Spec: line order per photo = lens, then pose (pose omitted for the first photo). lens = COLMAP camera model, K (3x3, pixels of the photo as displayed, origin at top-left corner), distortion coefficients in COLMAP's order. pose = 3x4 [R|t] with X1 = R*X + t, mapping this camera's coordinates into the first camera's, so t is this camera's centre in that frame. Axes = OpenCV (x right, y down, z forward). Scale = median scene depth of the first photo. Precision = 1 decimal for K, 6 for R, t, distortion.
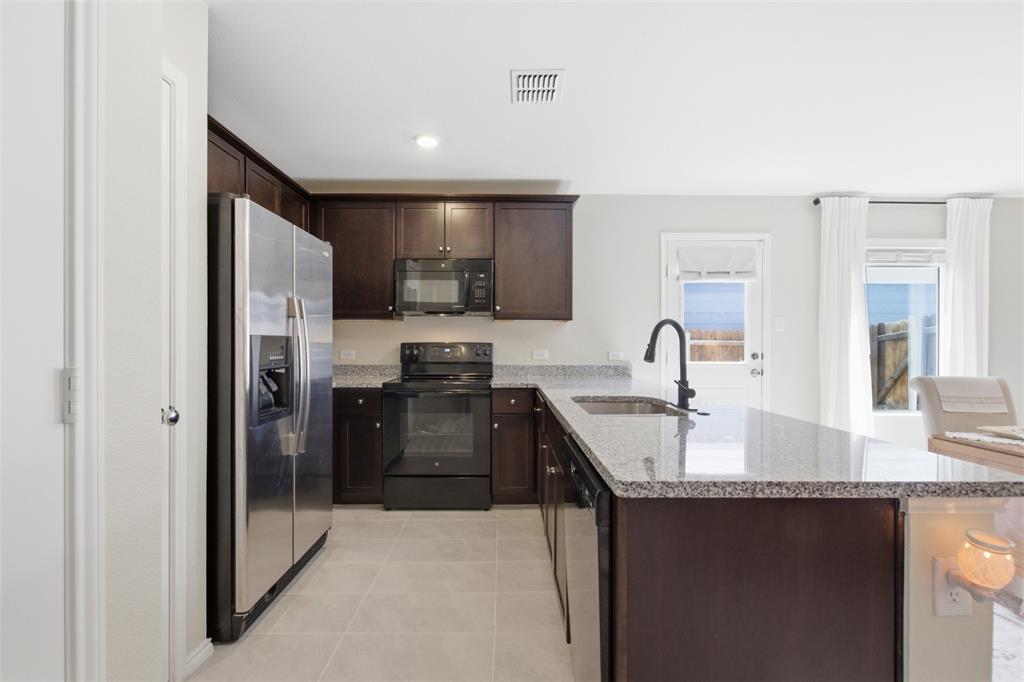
lens RADIAL K [[467.2, 0, 507.2], [0, 467.2, 345.0], [0, 0, 1]] dist [0.004918, -0.003240]
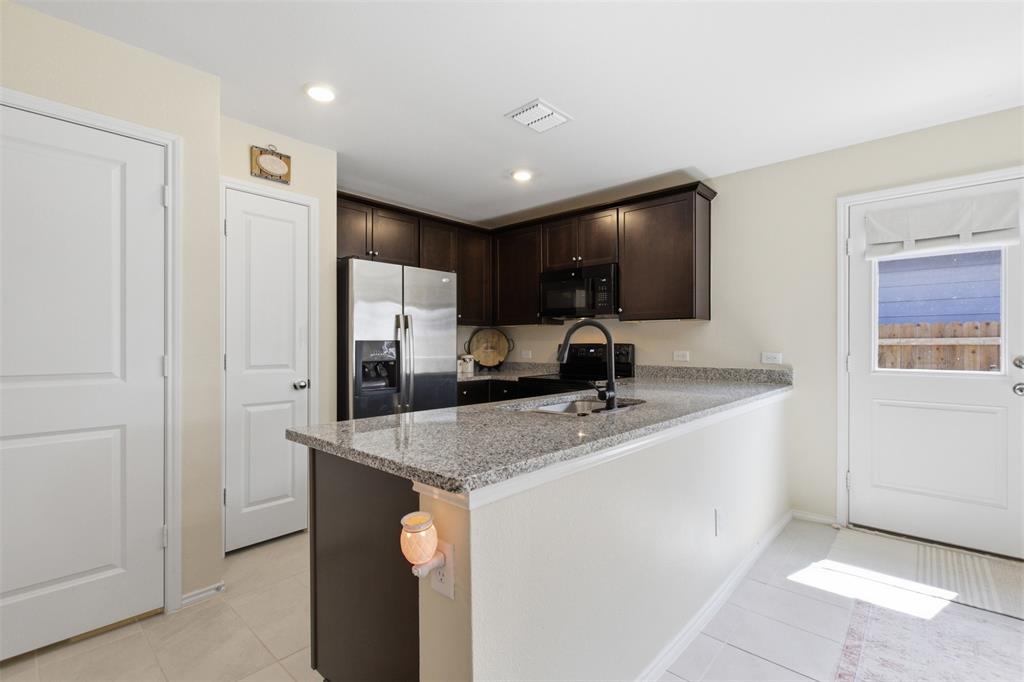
lens RADIAL K [[467.2, 0, 512.4], [0, 467.2, 345.8], [0, 0, 1]] dist [0.004918, -0.003240]
pose [[0.734739, -0.002830, -0.678344, 0.461709], [0.002794, 0.999995, -0.001146, 0.000456], [0.678344, -0.001053, 0.734744, 0.079055]]
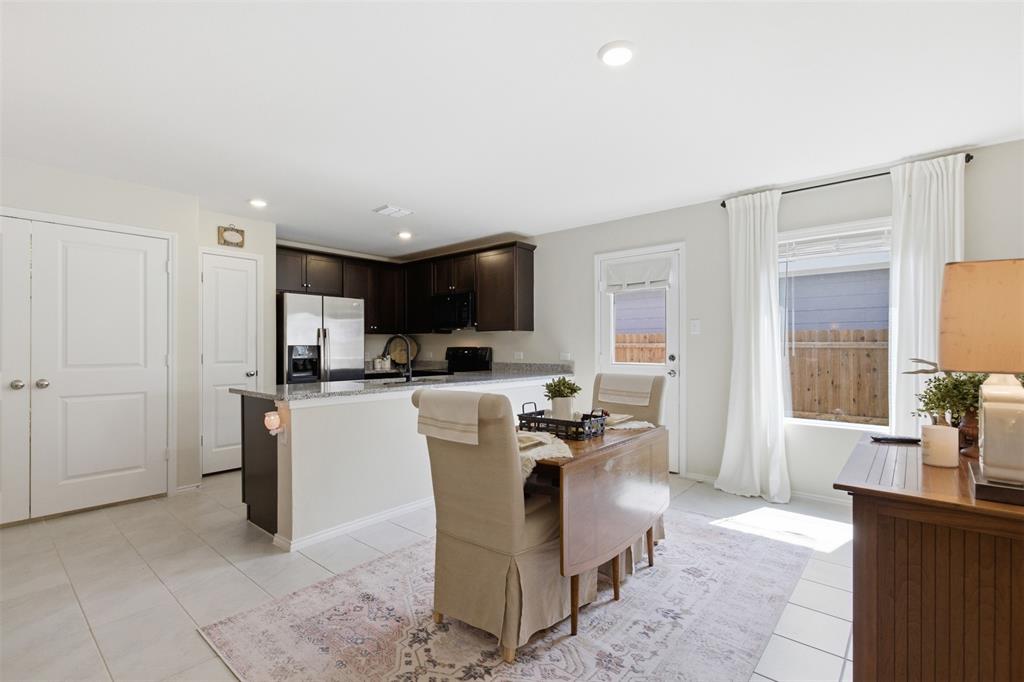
lens RADIAL K [[467.2, 0, 511.8], [0, 467.2, 347.6], [0, 0, 1]] dist [0.004918, -0.003240]
pose [[0.751292, -0.006173, -0.659941, 0.978195], [0.004751, 0.999981, -0.003946, 0.003033], [0.659953, -0.000171, 0.751307, -0.053762]]
